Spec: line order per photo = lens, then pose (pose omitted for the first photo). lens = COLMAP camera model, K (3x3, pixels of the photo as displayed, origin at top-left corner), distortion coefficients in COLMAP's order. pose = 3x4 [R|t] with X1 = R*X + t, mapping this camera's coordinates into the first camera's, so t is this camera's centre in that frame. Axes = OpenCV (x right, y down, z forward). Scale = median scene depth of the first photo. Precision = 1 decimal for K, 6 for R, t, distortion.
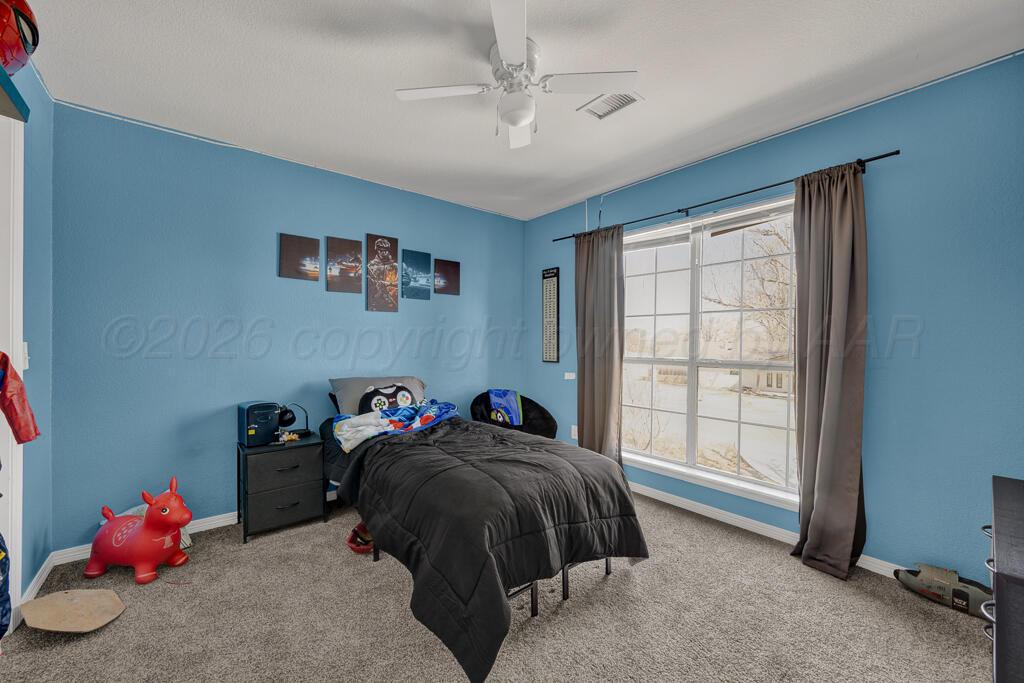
lens RADIAL K [[405.8, 0, 513.1], [0, 405.8, 342.8], [0, 0, 1]] dist [-0.002664, -0.000111]
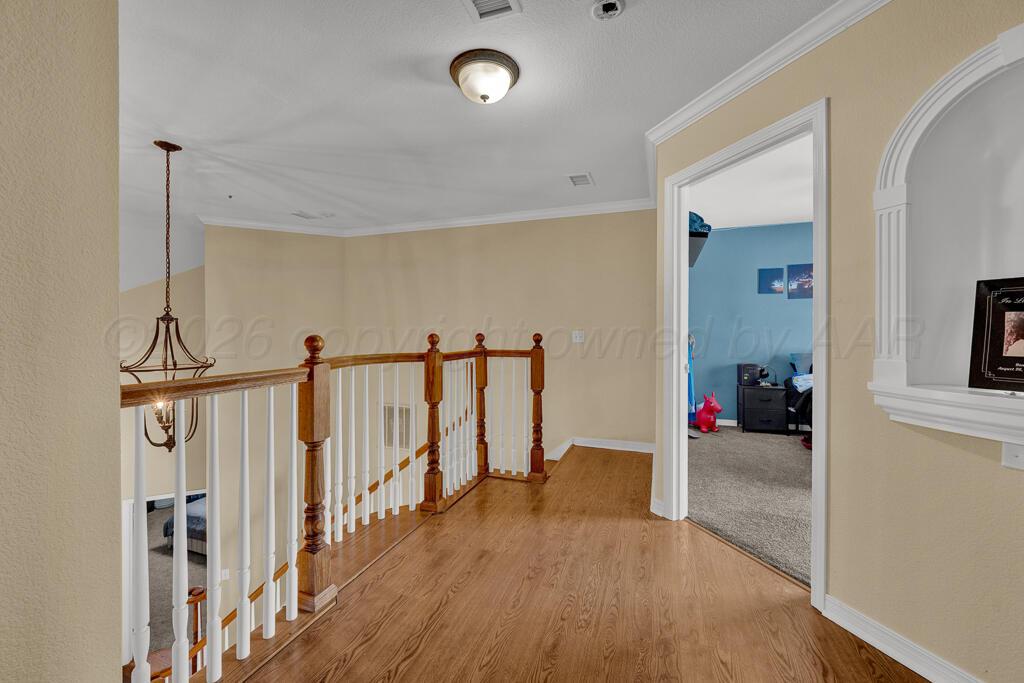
lens RADIAL K [[405.8, 0, 516.0], [0, 405.8, 333.9], [0, 0, 1]] dist [-0.002664, -0.000111]
pose [[0.516504, -0.001151, -0.856284, 0.389879], [0.005264, 0.999984, 0.001831, 0.003313], [0.856269, -0.005453, 0.516502, -0.821505]]
